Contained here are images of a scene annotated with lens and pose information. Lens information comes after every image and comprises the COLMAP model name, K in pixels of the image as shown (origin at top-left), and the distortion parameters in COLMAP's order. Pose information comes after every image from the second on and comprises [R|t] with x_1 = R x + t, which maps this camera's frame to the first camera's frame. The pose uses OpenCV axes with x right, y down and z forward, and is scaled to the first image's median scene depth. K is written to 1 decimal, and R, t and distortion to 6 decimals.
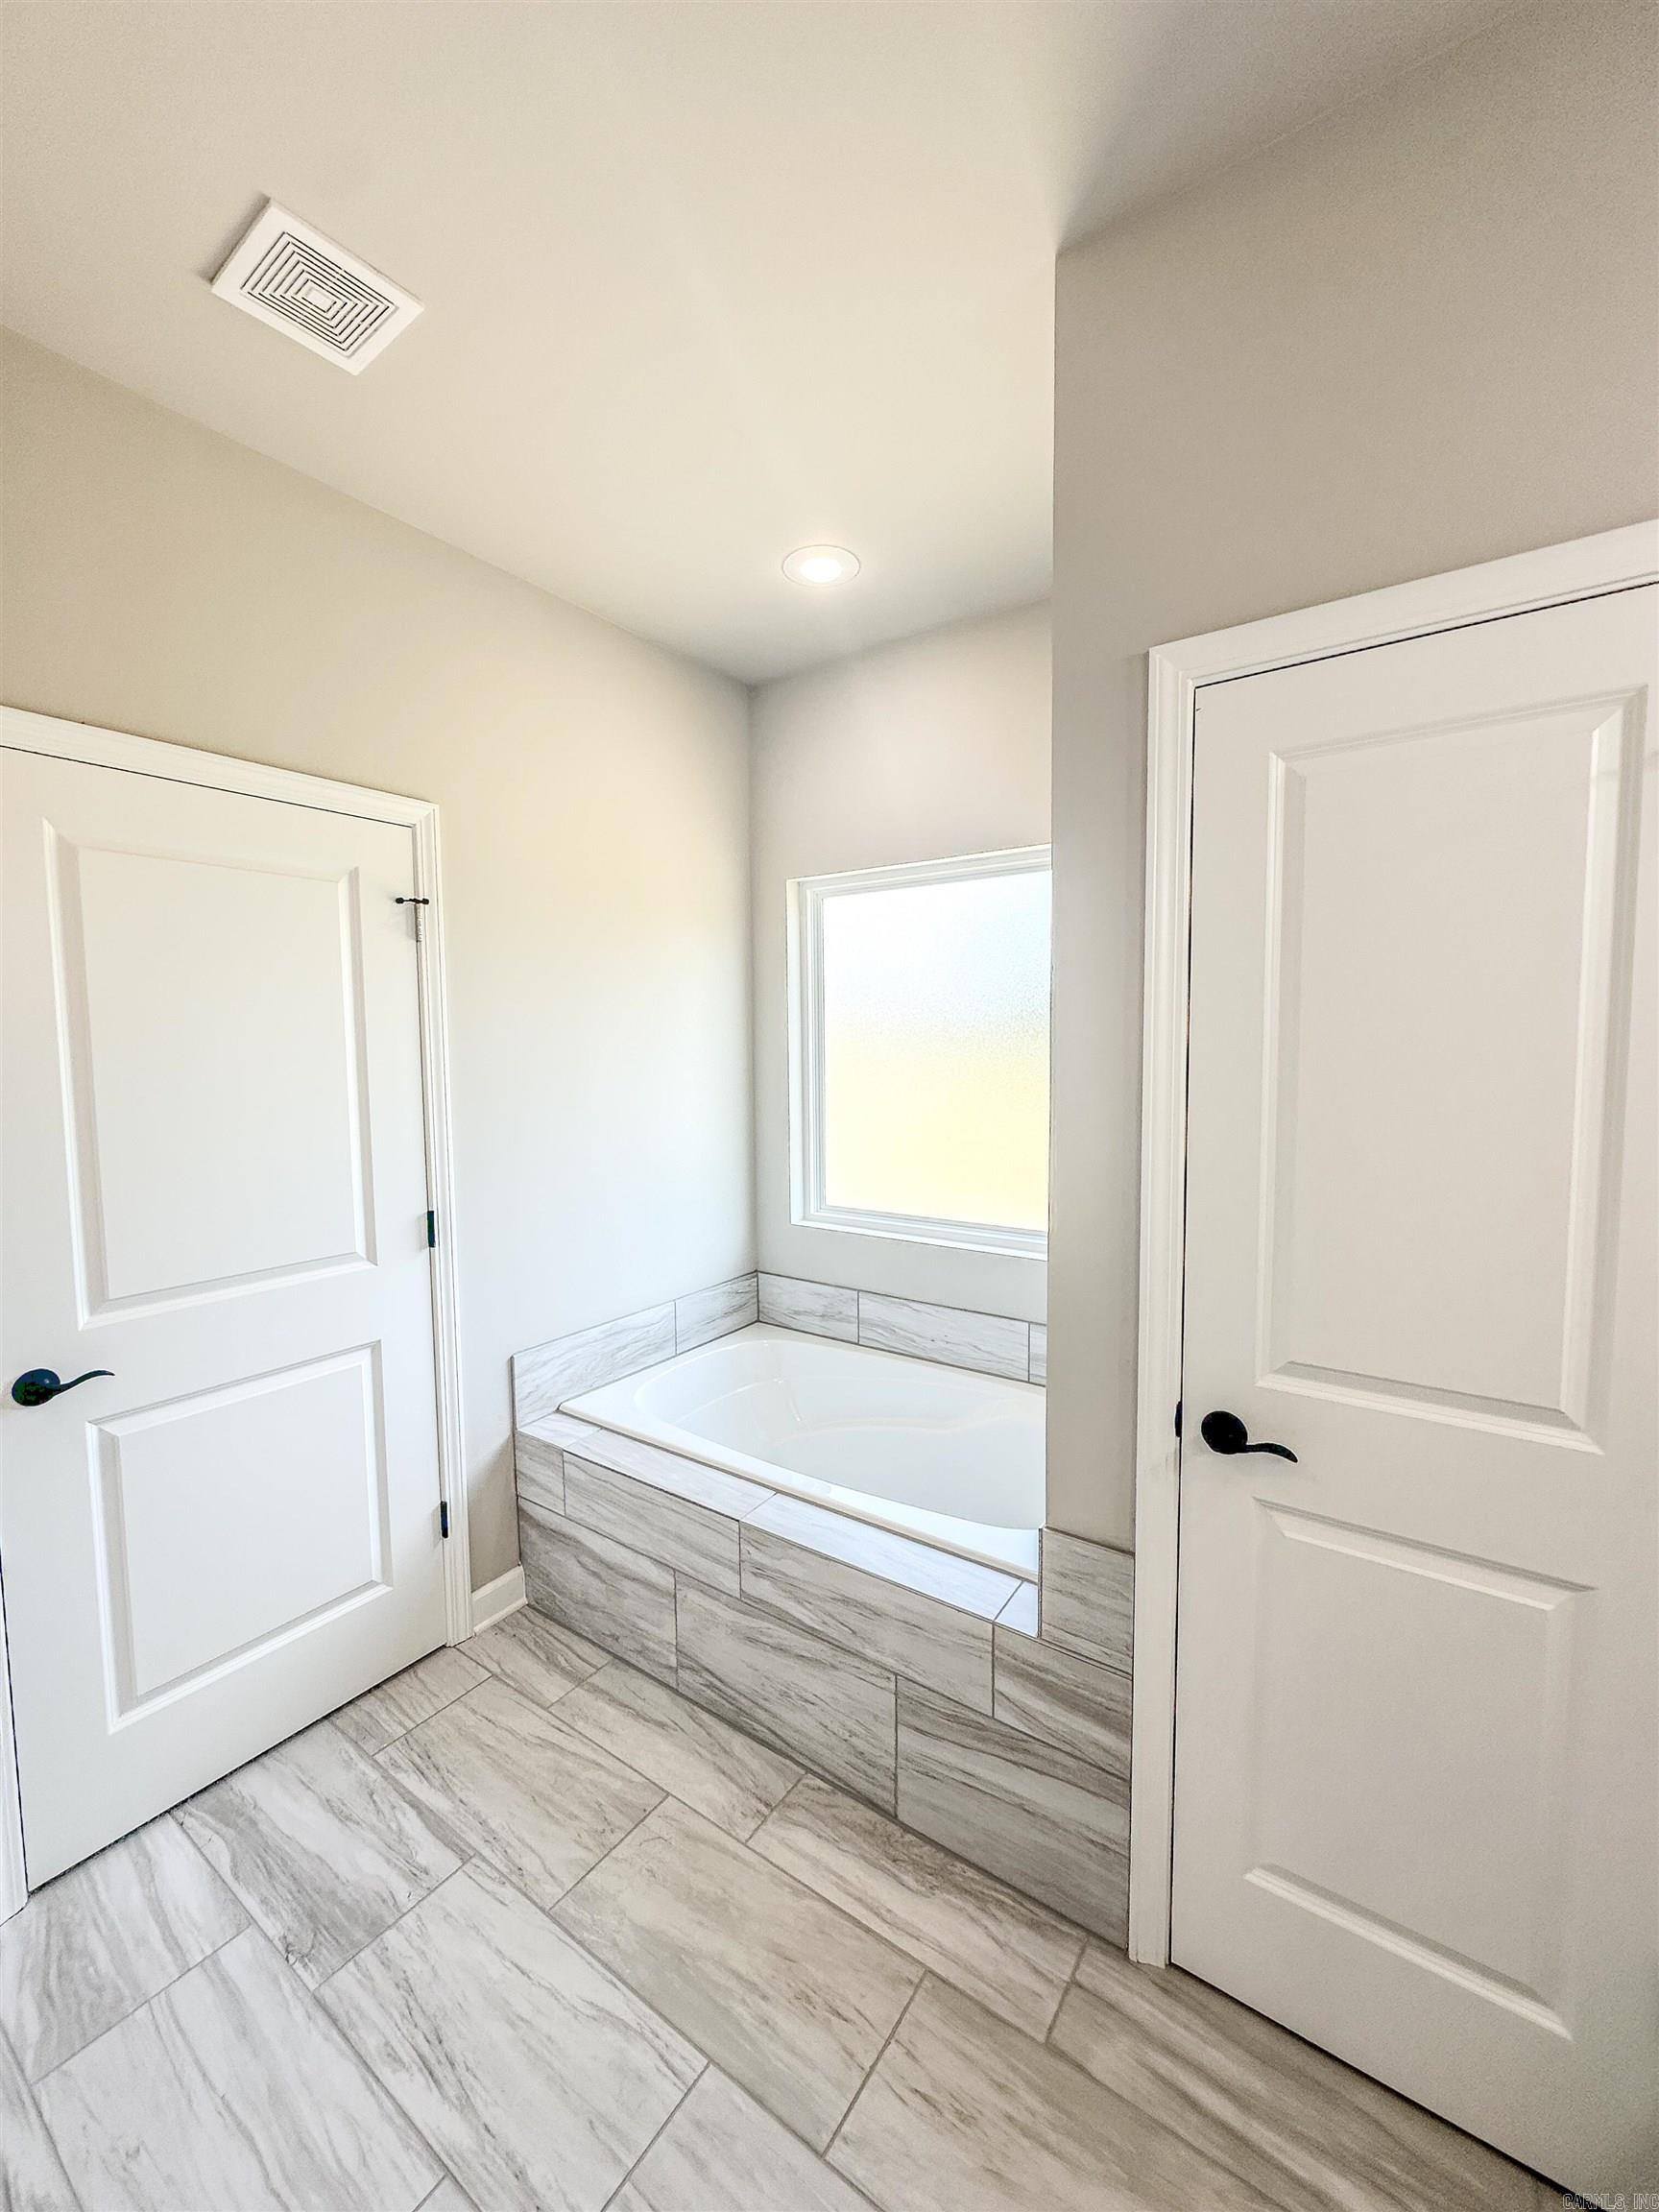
lens RADIAL K [[876.5, 0, 829.5], [0, 876.5, 1106.0], [0, 0, 1]] dist [-0.002527, 0.000191]
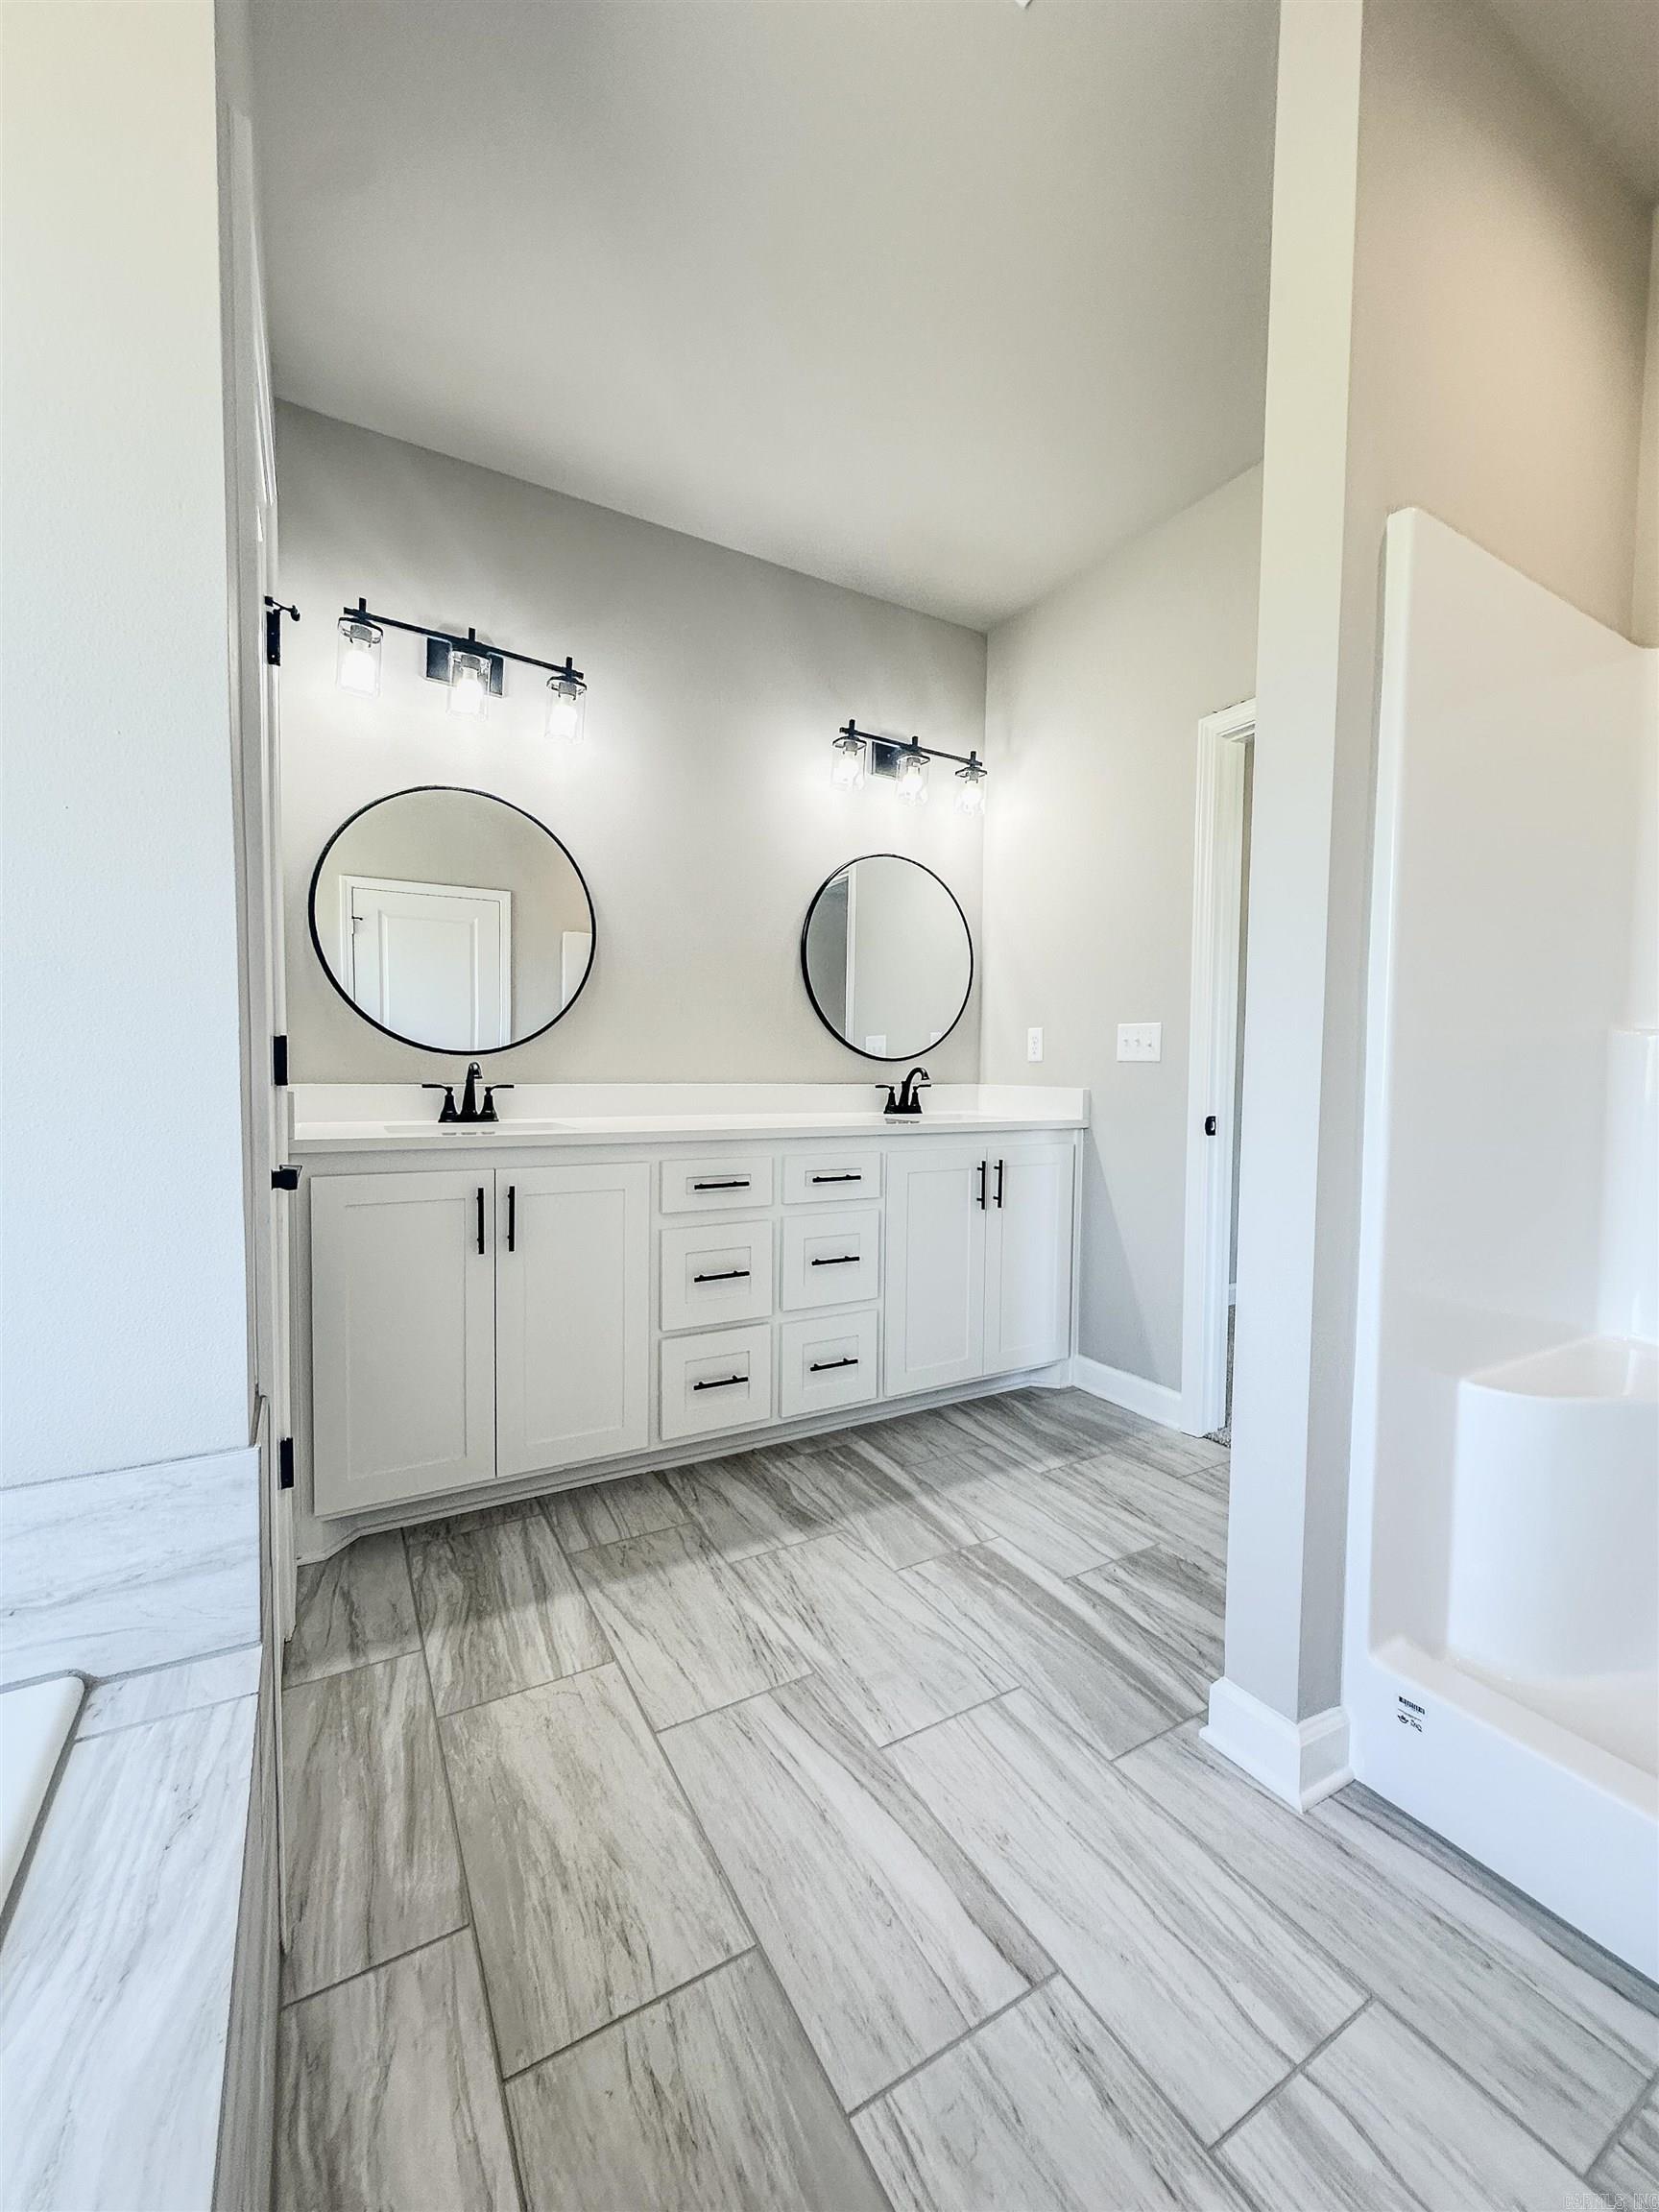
lens RADIAL K [[876.5, 0, 829.5], [0, 876.5, 1106.0], [0, 0, 1]] dist [-0.002527, 0.000191]
pose [[-0.909038, -0.018899, 0.416284, -0.393924], [0.026608, 0.994300, 0.103246, 0.235636], [-0.415863, 0.104931, -0.903354, 1.541337]]
